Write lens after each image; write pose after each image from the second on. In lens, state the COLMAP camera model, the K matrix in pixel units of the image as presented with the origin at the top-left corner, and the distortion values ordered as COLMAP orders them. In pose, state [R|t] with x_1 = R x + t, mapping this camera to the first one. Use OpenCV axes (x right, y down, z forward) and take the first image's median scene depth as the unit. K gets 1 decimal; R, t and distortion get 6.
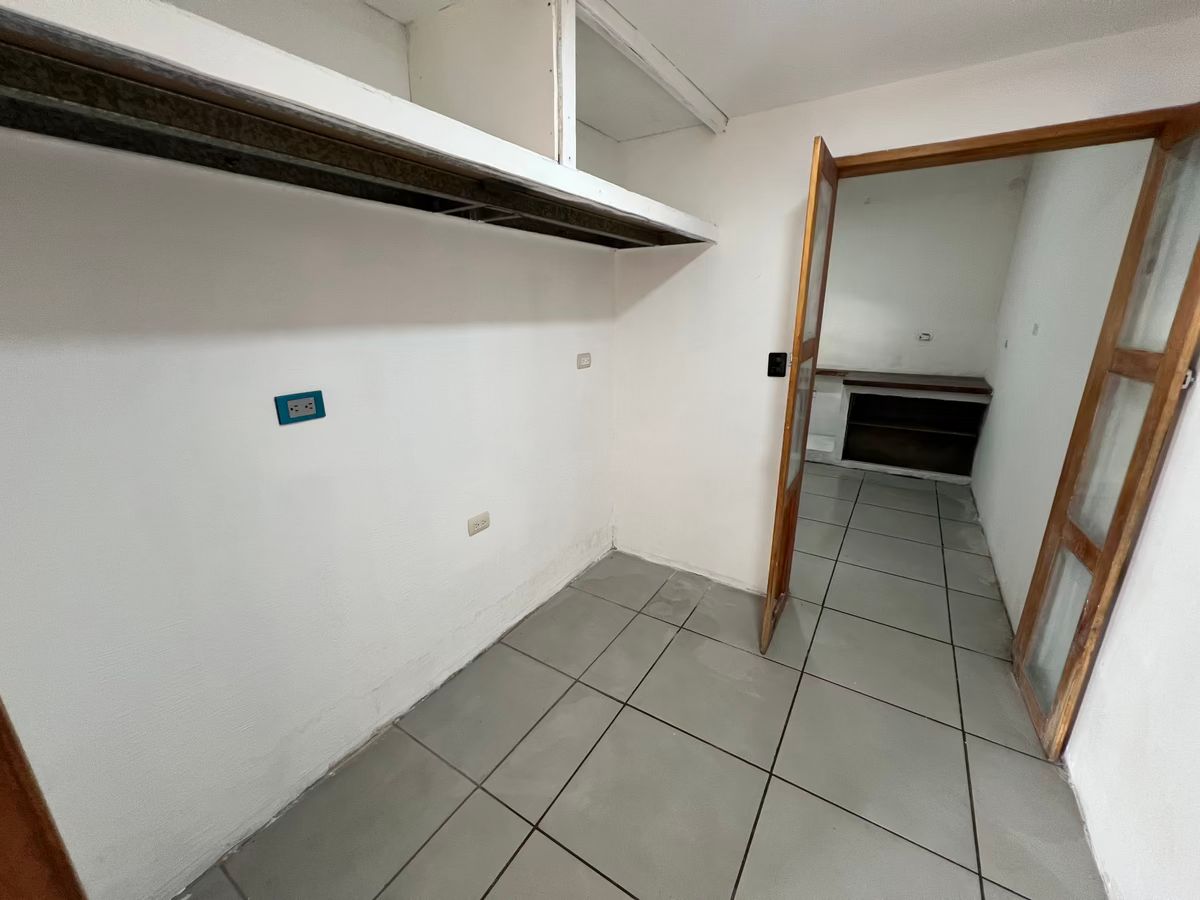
lens RADIAL K [[482.9, 0, 593.9], [0, 482.9, 452.5], [0, 0, 1]] dist [-0.000631, 0.000176]
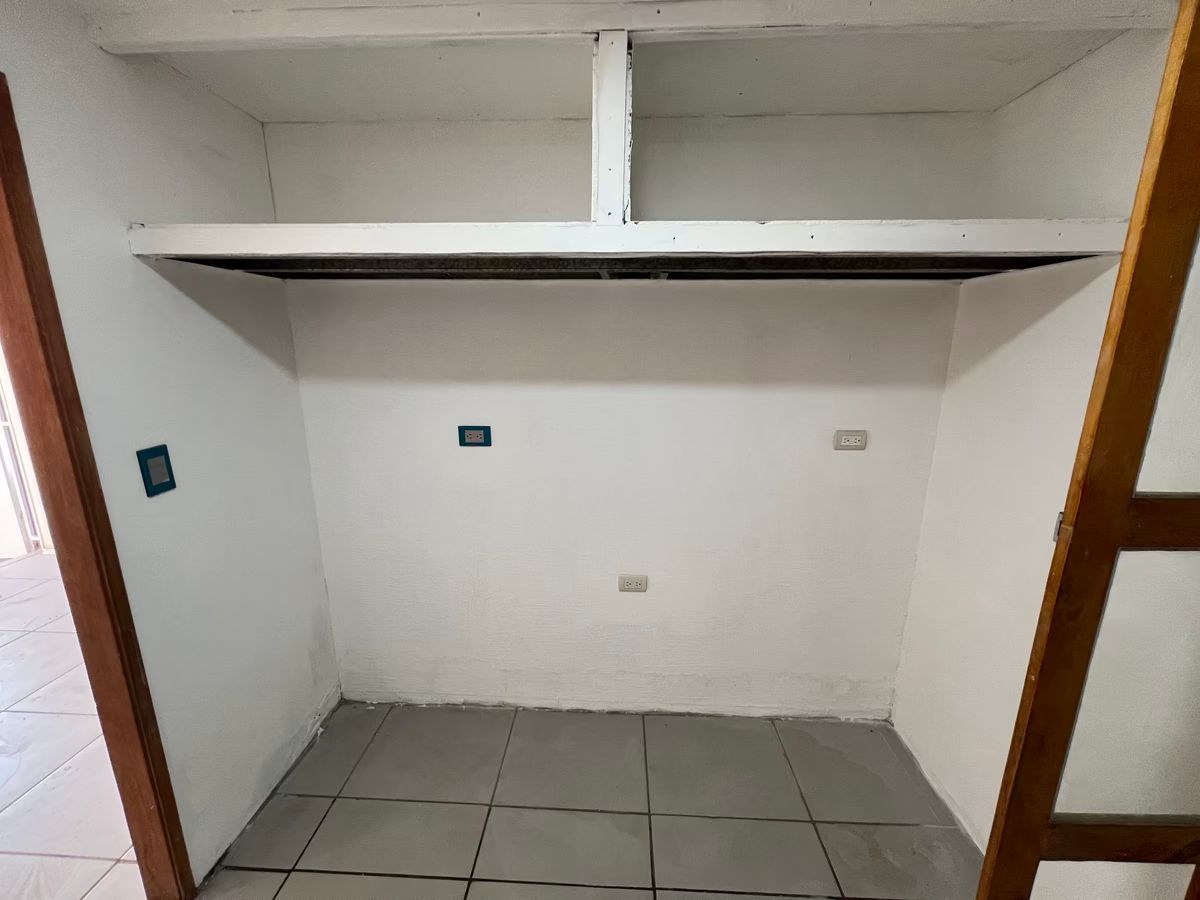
lens RADIAL K [[488.5, 0, 599.4], [0, 488.5, 450.9], [0, 0, 1]] dist [-0.000955, 0.001439]
pose [[0.497928, 0.204381, -0.842790, 0.508410], [-0.252338, 0.963927, 0.084674, -0.177819], [0.829694, 0.170507, 0.531540, 0.388230]]
